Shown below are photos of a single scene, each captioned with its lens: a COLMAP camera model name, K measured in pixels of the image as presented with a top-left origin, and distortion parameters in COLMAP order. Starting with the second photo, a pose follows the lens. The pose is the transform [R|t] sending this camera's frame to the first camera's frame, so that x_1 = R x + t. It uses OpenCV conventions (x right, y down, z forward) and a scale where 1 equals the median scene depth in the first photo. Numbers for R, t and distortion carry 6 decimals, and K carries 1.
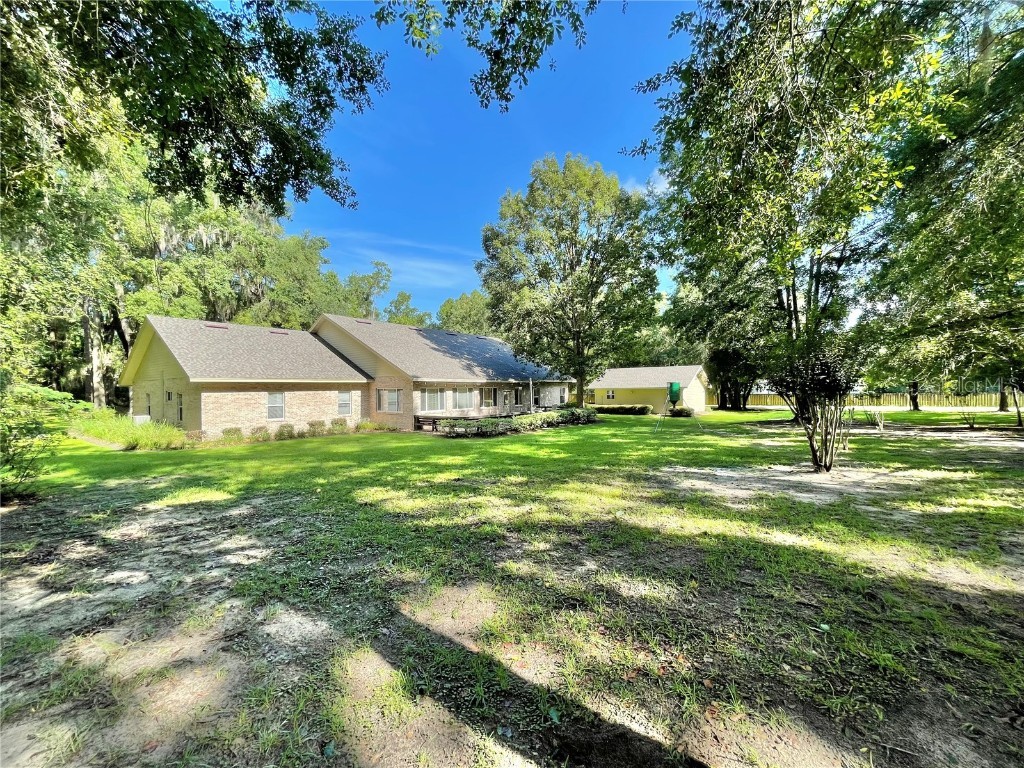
lens RADIAL K [[406.3, 0, 506.5], [0, 406.3, 385.4], [0, 0, 1]] dist [-0.001432, 0.000167]
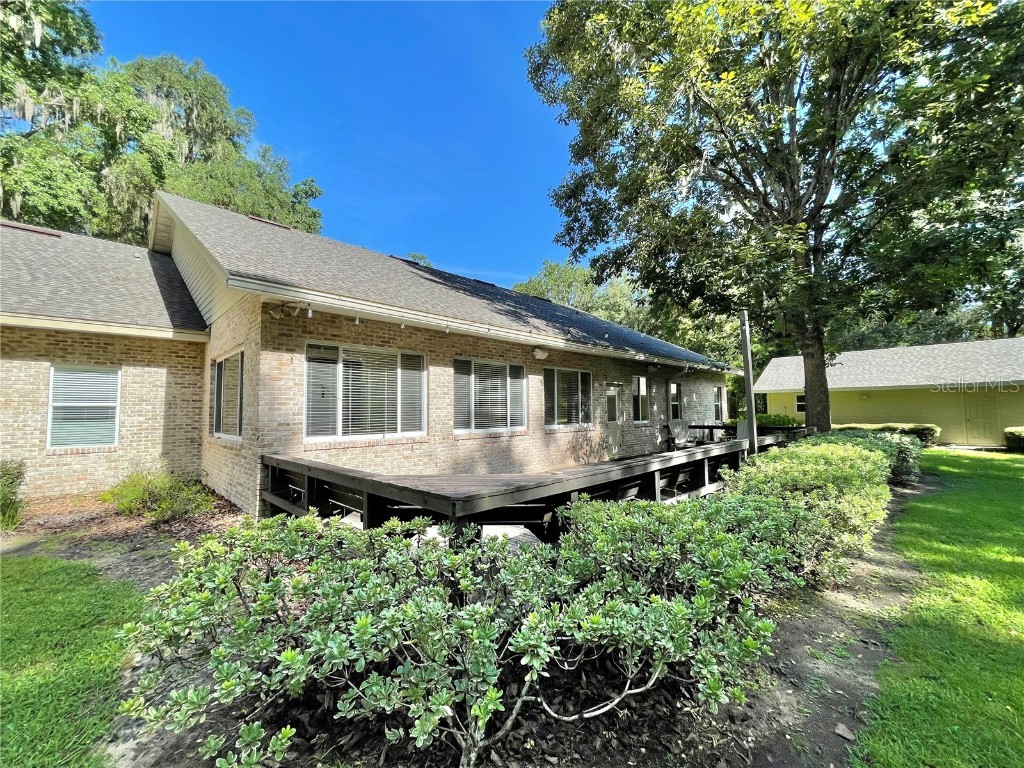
lens RADIAL K [[406.3, 0, 506.5], [0, 406.3, 385.4], [0, 0, 1]] dist [-0.001432, 0.000167]
pose [[0.992691, 0.003955, -0.120622, -0.060165], [-0.008753, 0.999190, -0.039266, 0.035573], [0.120369, 0.040035, 0.991922, 0.707562]]
